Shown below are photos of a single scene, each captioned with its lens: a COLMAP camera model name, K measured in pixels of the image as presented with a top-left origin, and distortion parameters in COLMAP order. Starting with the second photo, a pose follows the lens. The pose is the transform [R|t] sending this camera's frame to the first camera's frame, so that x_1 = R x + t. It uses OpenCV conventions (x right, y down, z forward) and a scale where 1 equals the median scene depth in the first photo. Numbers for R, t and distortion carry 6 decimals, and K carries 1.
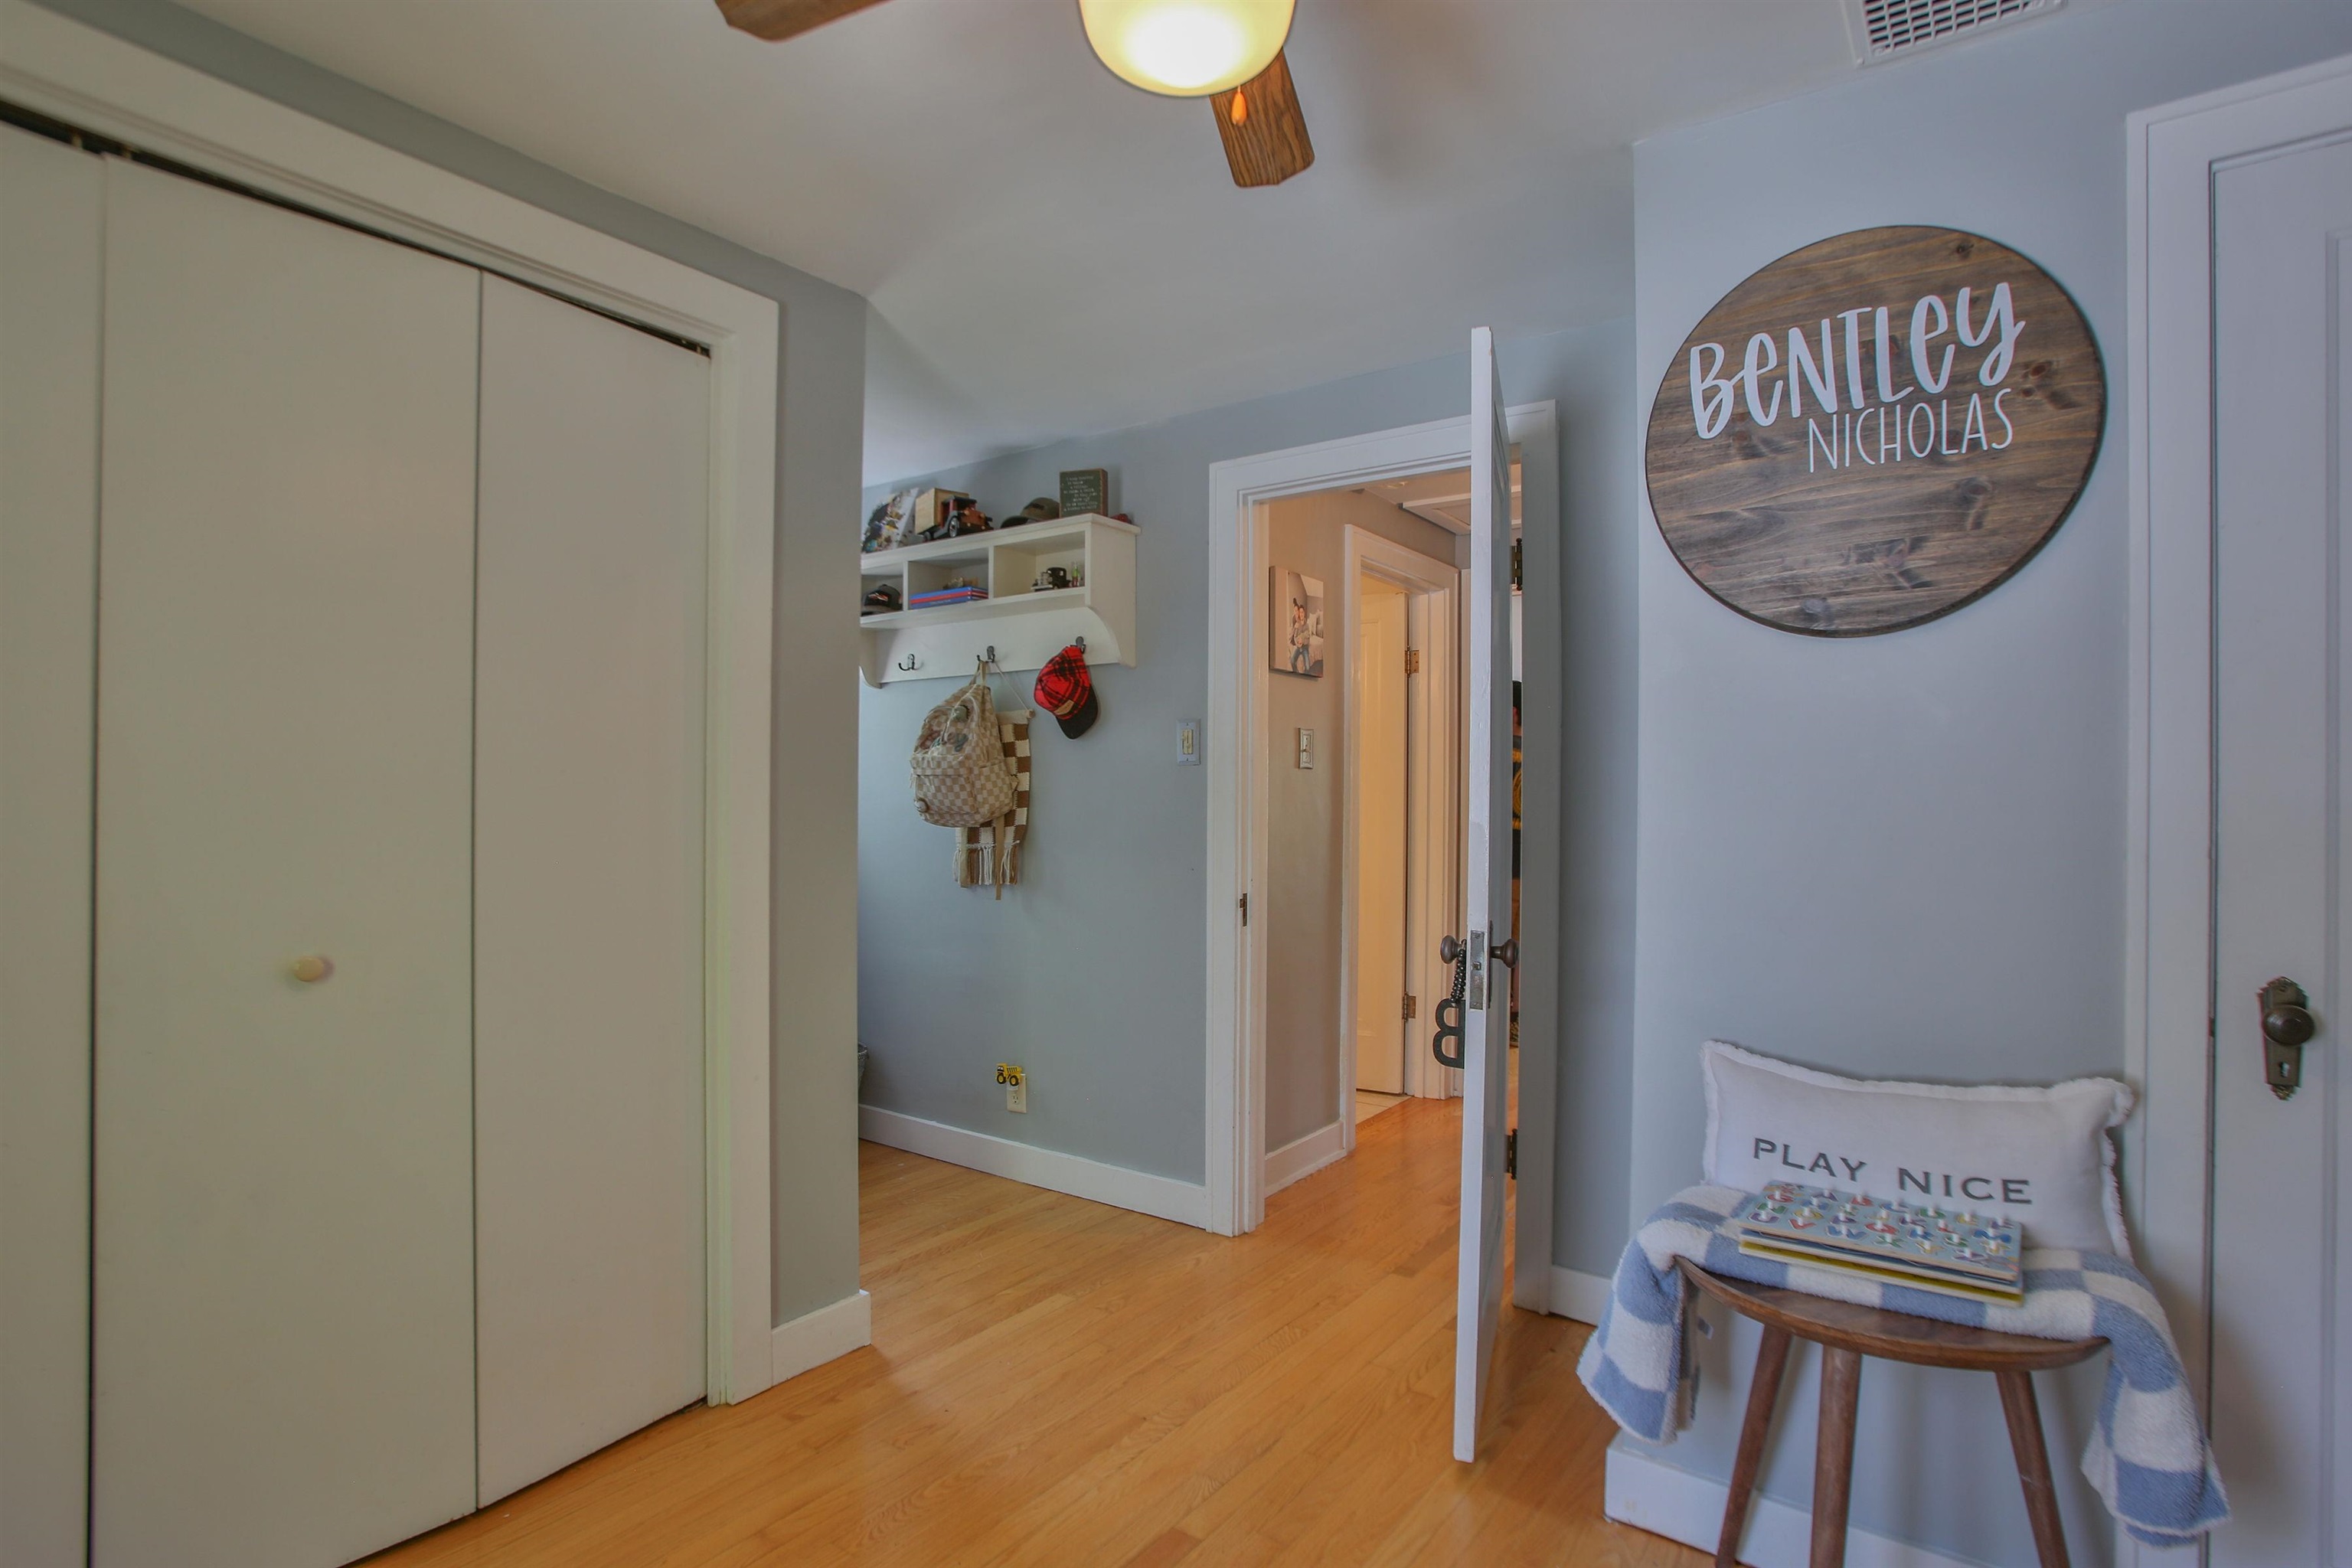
lens RADIAL K [[1179.9, 0, 1172.6], [0, 1179.9, 797.8], [0, 0, 1]] dist [-0.066952, 0.039652]
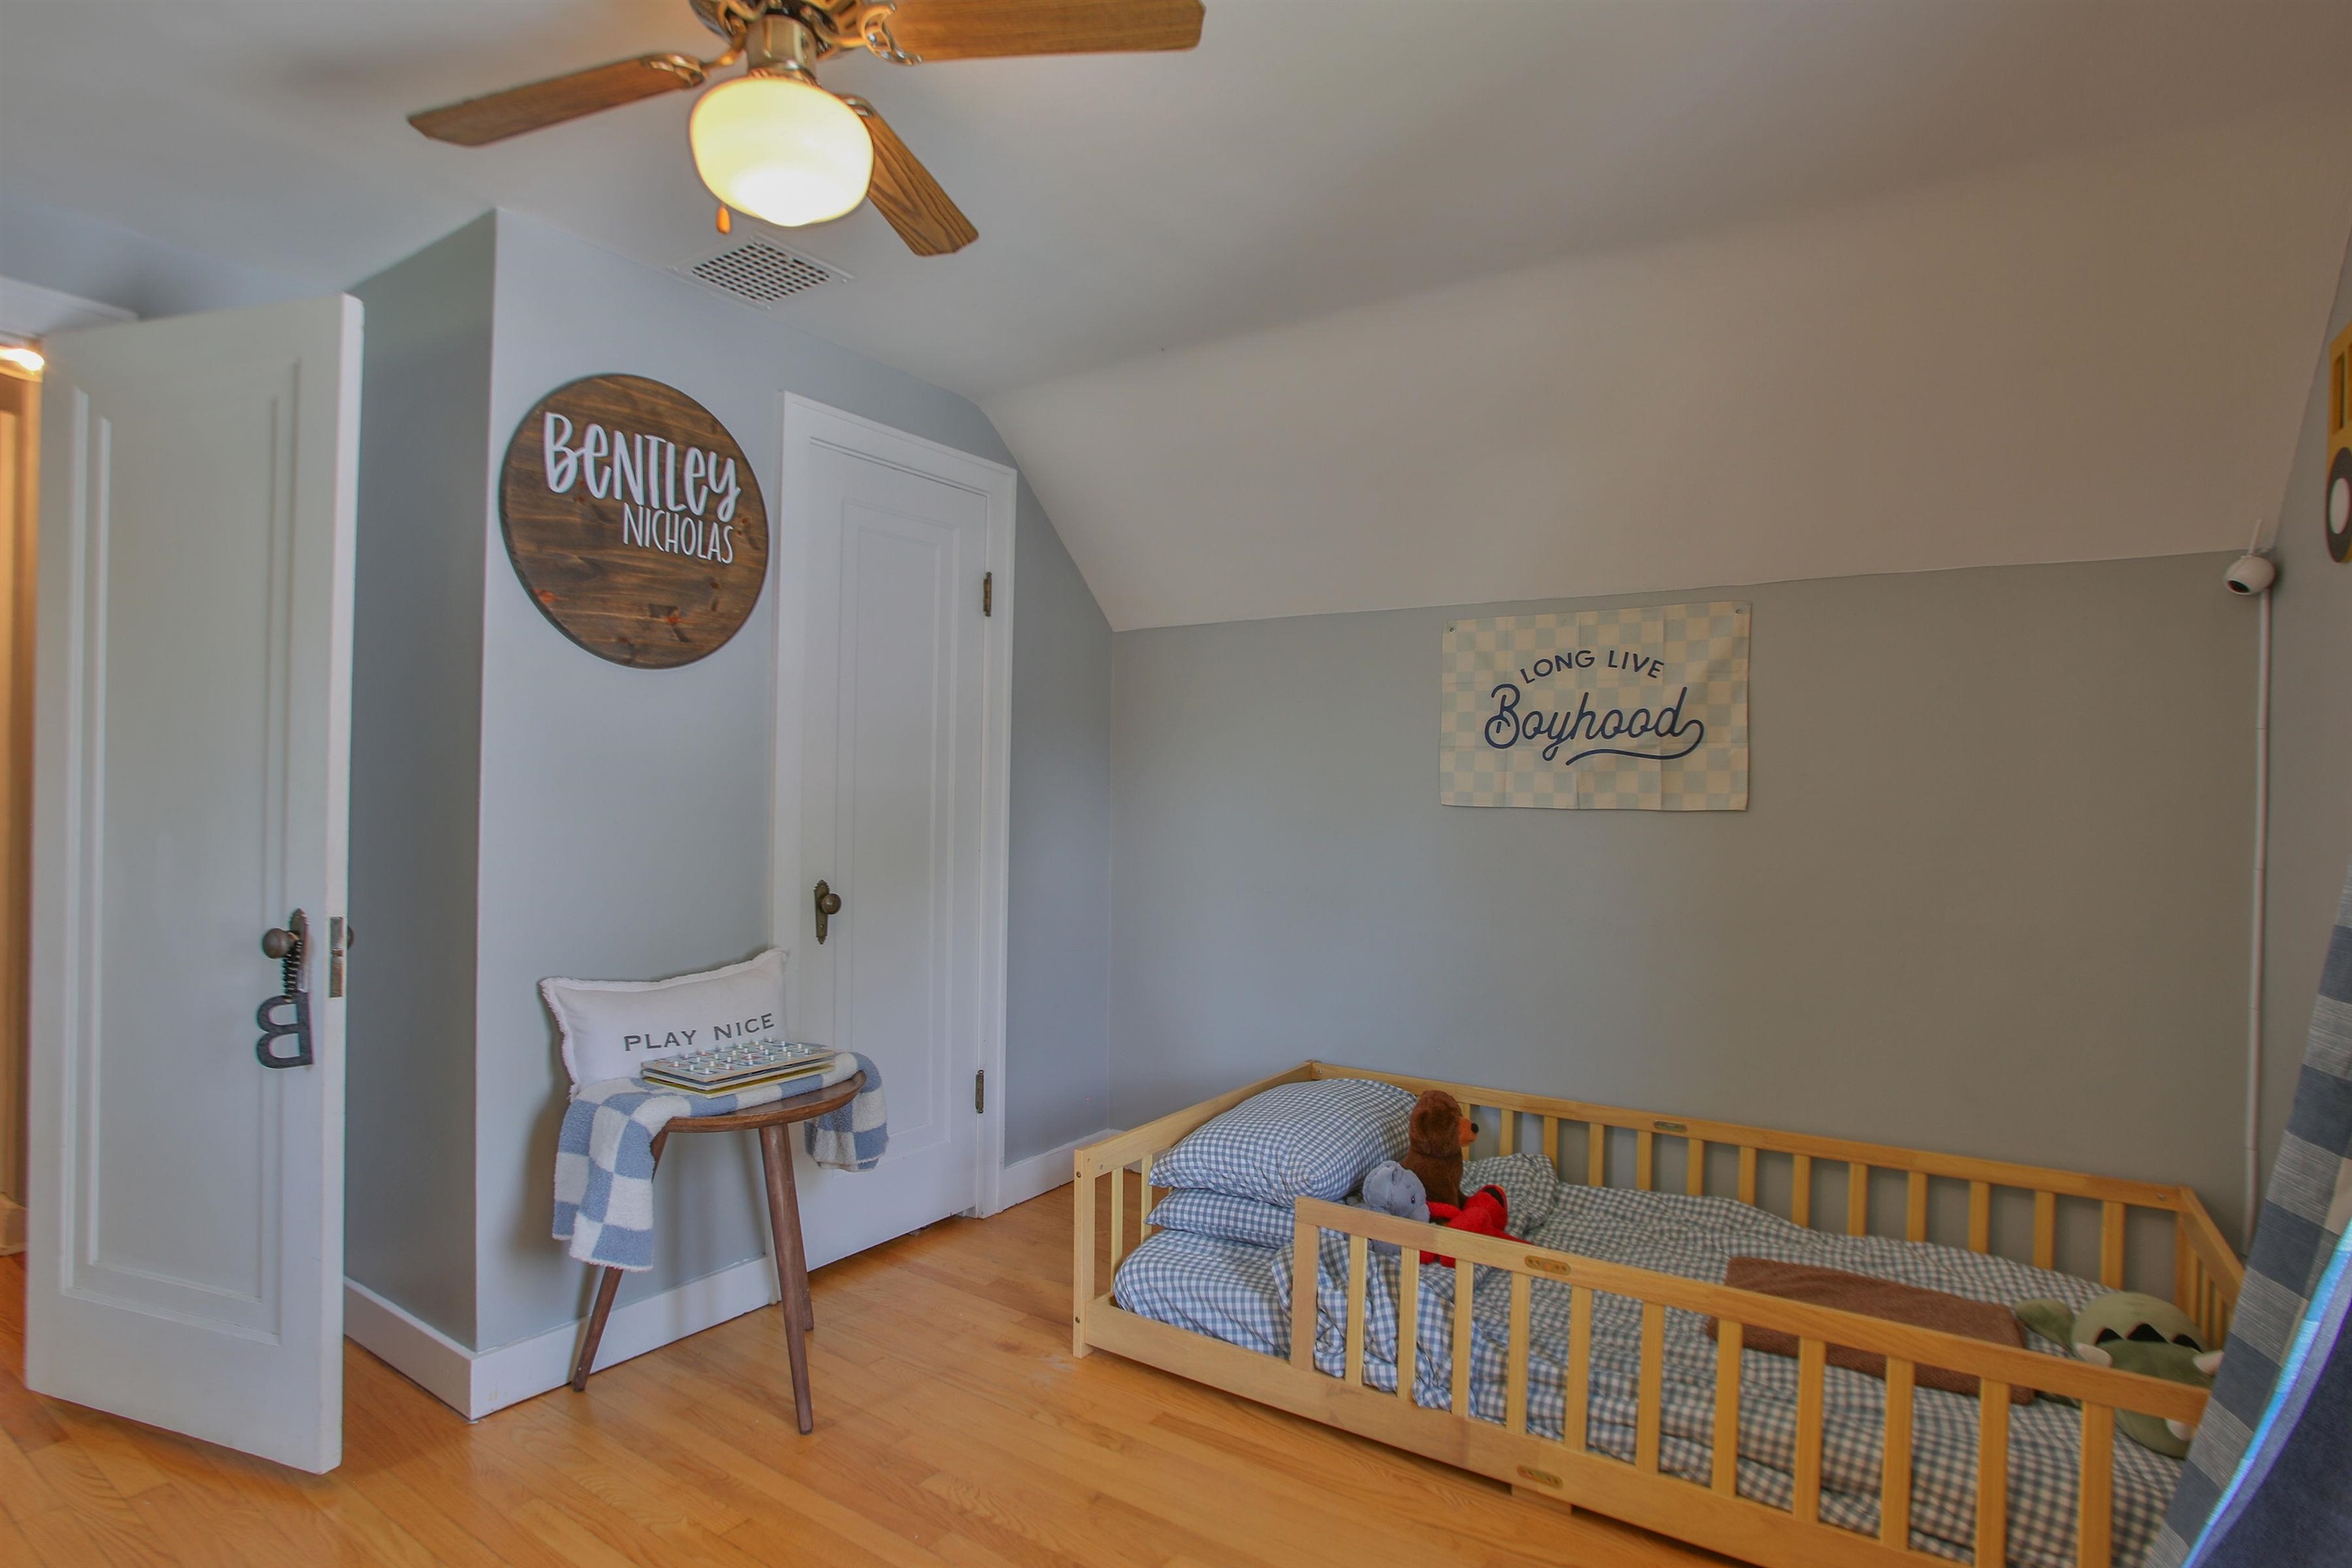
lens RADIAL K [[1185.3, 0, 1174.9], [0, 1185.3, 790.8], [0, 0, 1]] dist [-0.072574, 0.030169]
pose [[-0.019221, -0.005196, 0.999802, -0.862588], [-0.015165, 0.999873, 0.004905, -0.007820], [-0.999700, -0.015067, -0.019298, 0.394329]]
